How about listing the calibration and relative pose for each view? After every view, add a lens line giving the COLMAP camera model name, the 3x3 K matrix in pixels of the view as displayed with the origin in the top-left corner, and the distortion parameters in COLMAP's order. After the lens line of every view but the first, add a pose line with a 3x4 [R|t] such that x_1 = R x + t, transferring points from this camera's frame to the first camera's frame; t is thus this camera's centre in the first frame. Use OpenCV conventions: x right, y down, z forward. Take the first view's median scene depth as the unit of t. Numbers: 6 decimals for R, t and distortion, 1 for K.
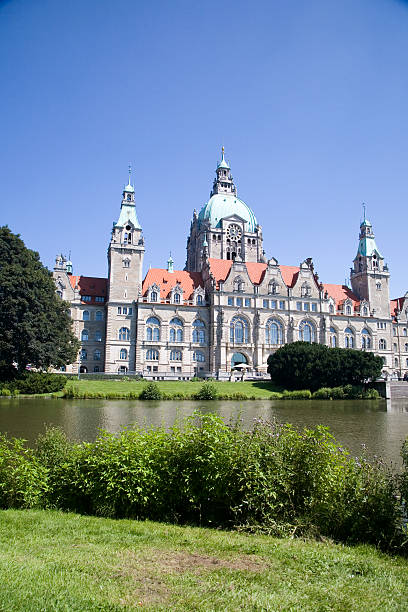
lens RADIAL K [[439.1, 0, 219.0], [0, 439.1, 294.9], [0, 0, 1]] dist [-0.016583, -0.013409]
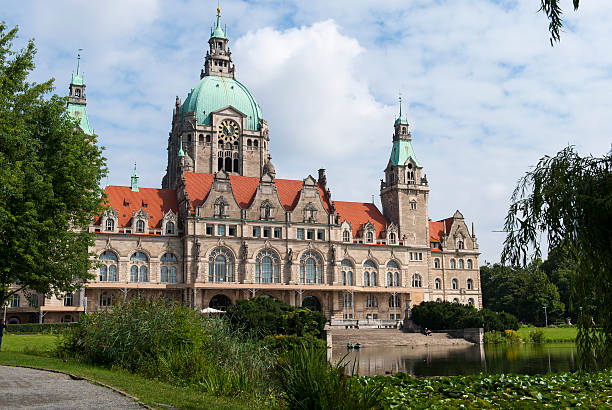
lens RADIAL K [[708.9, 0, 305.1], [0, 708.9, 207.6], [0, 0, 1]] dist [0.008694, 0.000000]
pose [[0.998333, -0.003728, 0.057601, 0.115263], [0.002287, 0.999683, 0.025069, -0.051923], [-0.057676, -0.024896, 0.998025, -0.256262]]
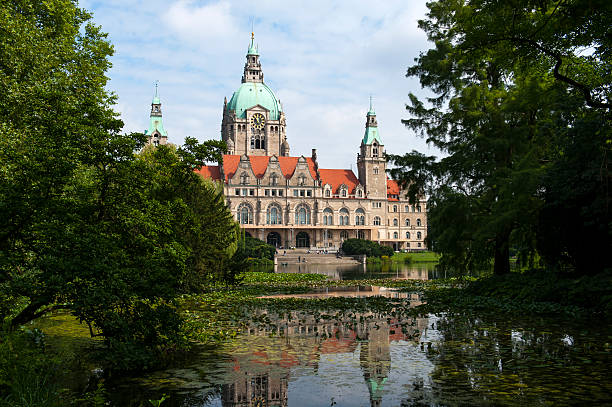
lens RADIAL K [[644.4, 0, 307.0], [0, 644.4, 206.3], [0, 0, 1]] dist [-0.004795, 0.000000]
pose [[0.997200, -0.013585, -0.073539, 0.340988], [0.023288, 0.990877, 0.132740, -0.175674], [0.071065, -0.134081, 0.988419, -0.792056]]
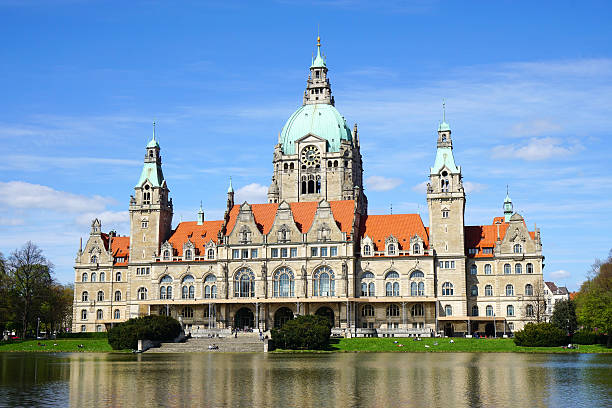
lens RADIAL K [[846.9, 0, 314.5], [0, 846.9, 213.2], [0, 0, 1]] dist [0.052003, 0.000000]
pose [[0.848703, -0.081876, -0.522494, 1.057444], [0.111769, 0.993397, 0.025881, -0.093964], [0.516925, -0.080364, 0.852250, -0.436414]]
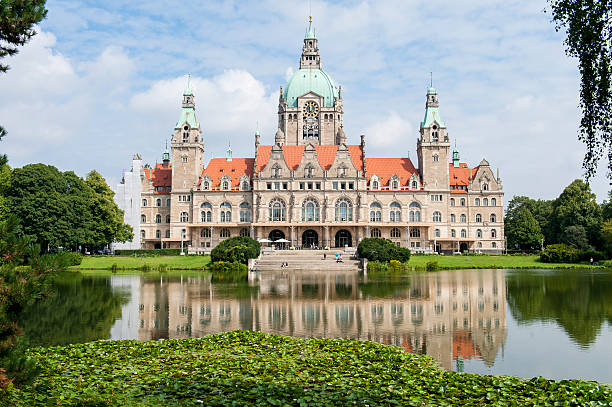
lens RADIAL K [[578.6, 0, 305.3], [0, 578.6, 214.5], [0, 0, 1]] dist [-0.032723, 0.000000]
pose [[0.938037, -0.022880, -0.345780, 0.596806], [0.073458, 0.988270, 0.133886, -0.100019], [0.338660, -0.150991, 0.928715, -0.366501]]
